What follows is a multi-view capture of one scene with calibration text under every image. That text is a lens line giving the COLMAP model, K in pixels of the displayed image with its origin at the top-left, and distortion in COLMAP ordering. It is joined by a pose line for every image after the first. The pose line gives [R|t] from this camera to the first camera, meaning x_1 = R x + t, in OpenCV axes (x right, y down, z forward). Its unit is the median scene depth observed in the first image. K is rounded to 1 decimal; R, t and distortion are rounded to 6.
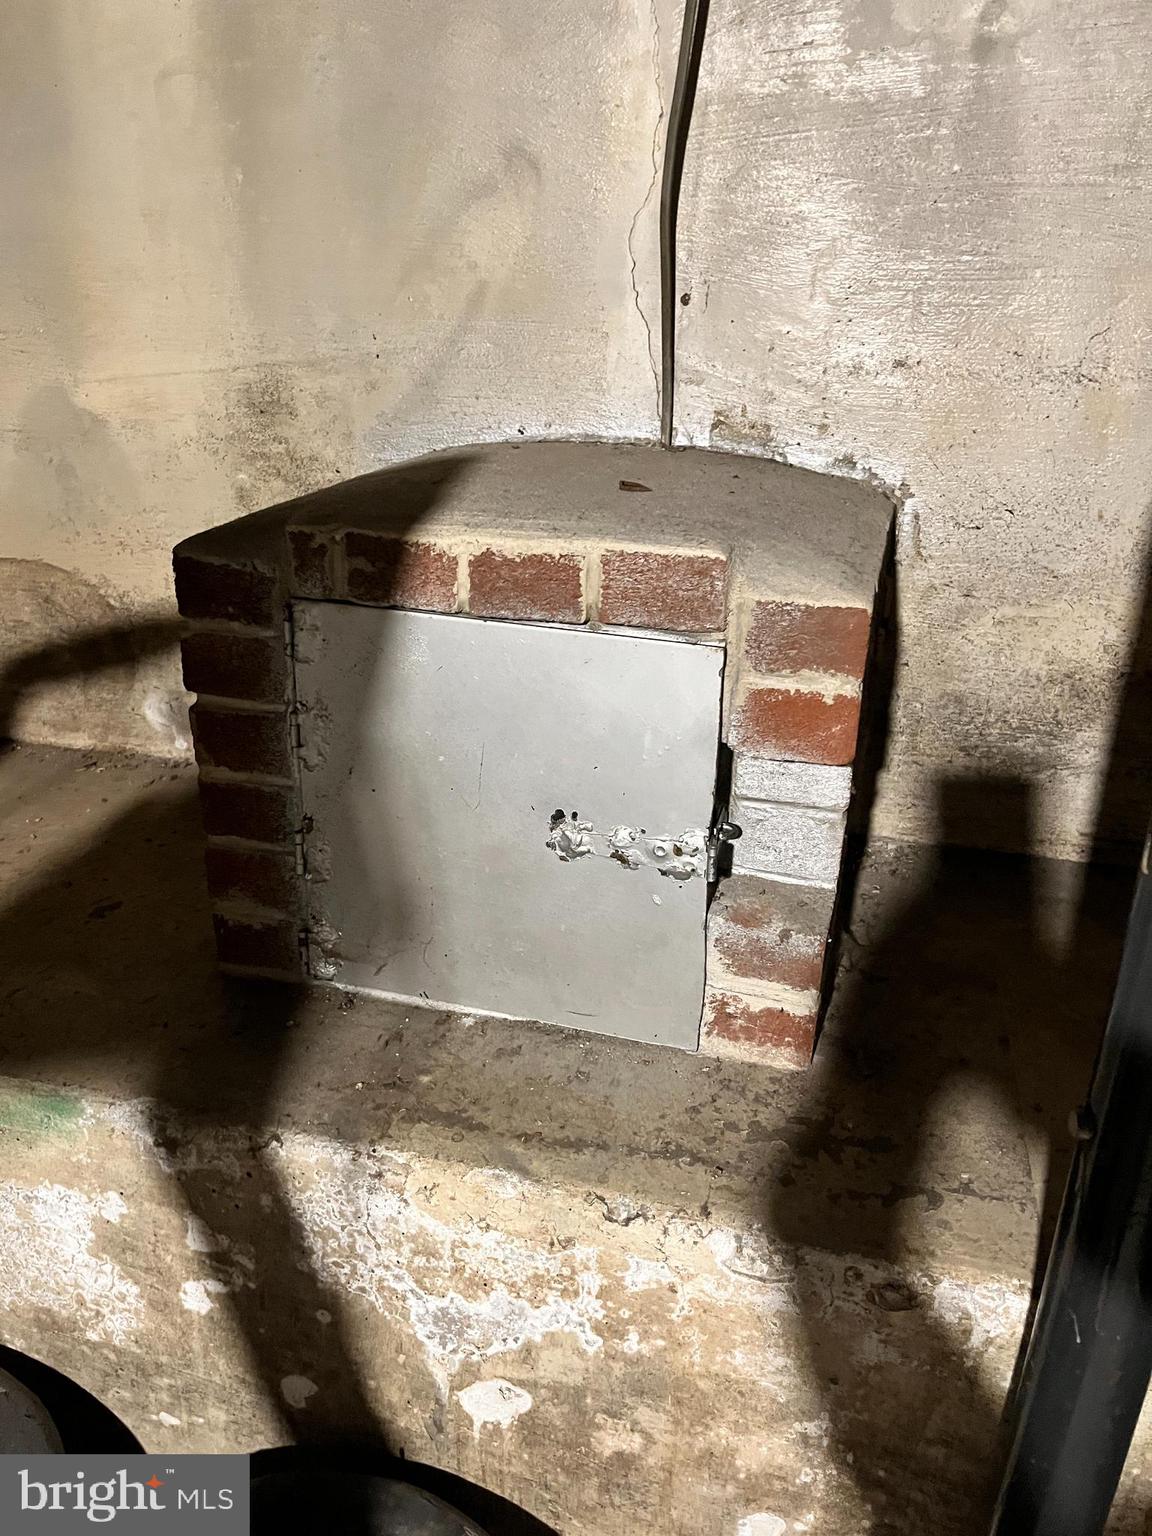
lens RADIAL K [[1157.7, 0, 582.8], [0, 1157.7, 766.5], [0, 0, 1]] dist [0.047976, -0.057837]
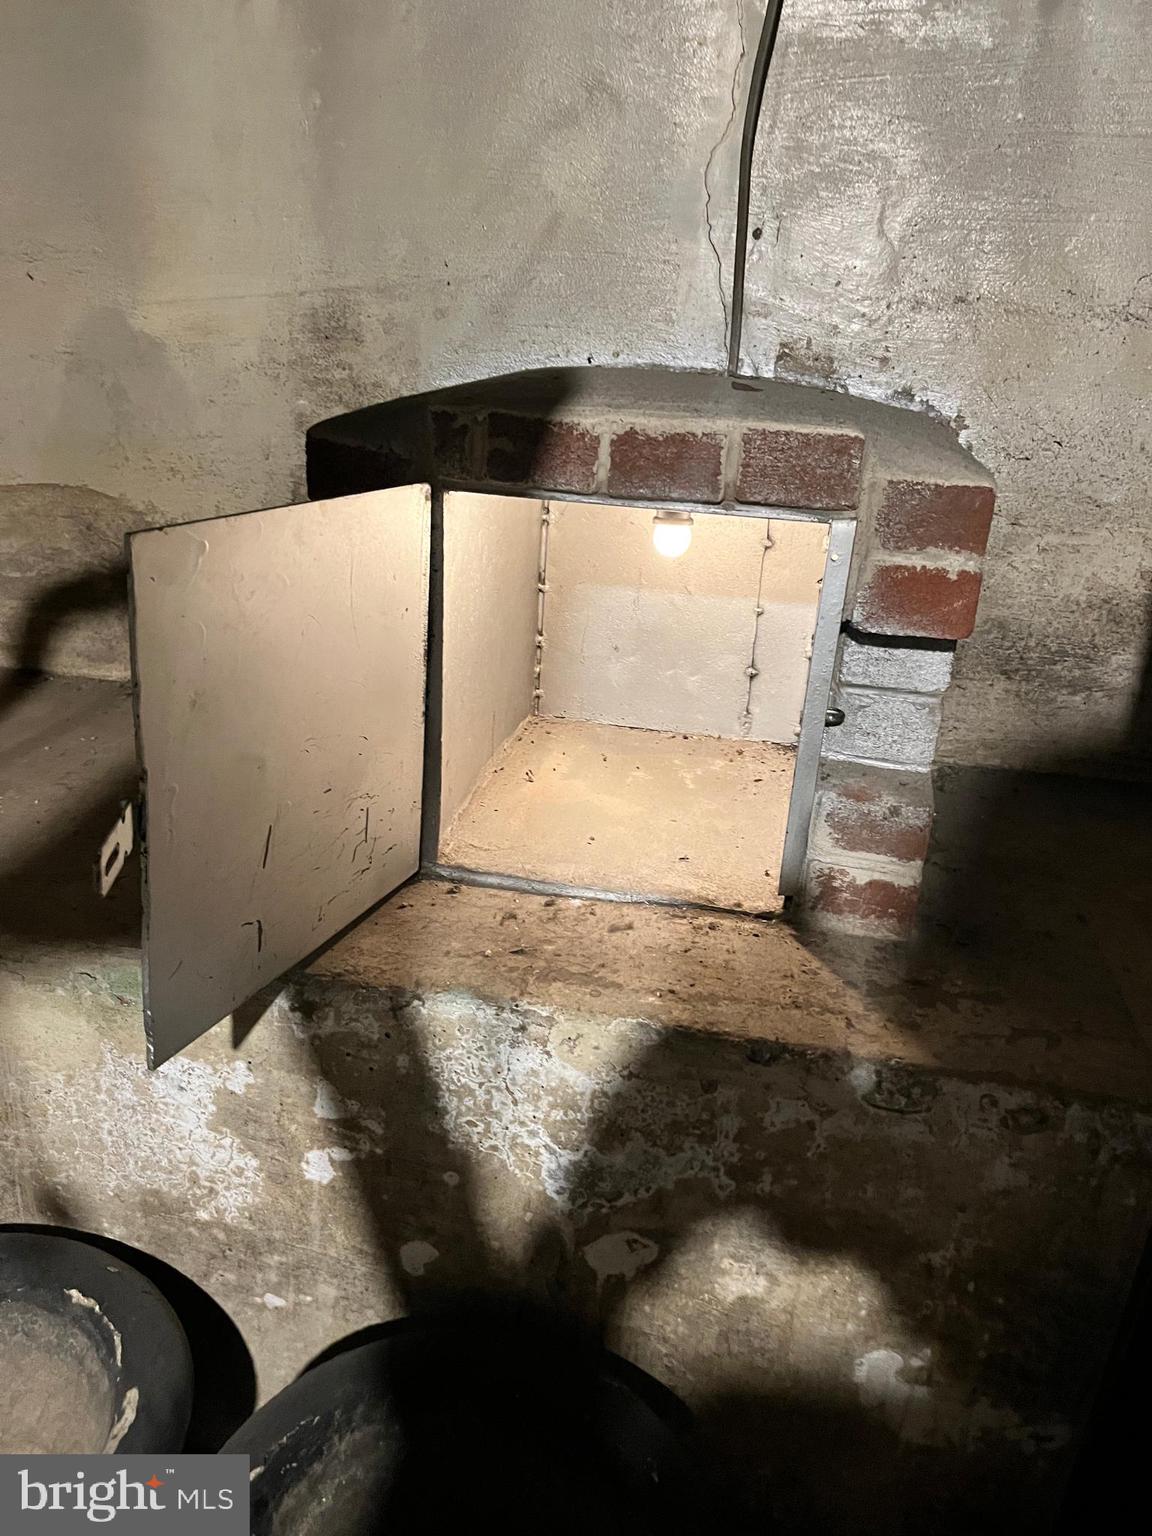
lens RADIAL K [[1157.7, 0, 564.8], [0, 1157.7, 781.3], [0, 0, 1]] dist [0.047976, -0.057837]
pose [[0.997125, 0.007421, 0.075410, -0.192095], [-0.006458, 0.999895, -0.013004, 0.127396], [-0.075499, 0.012479, 0.997068, -0.032210]]
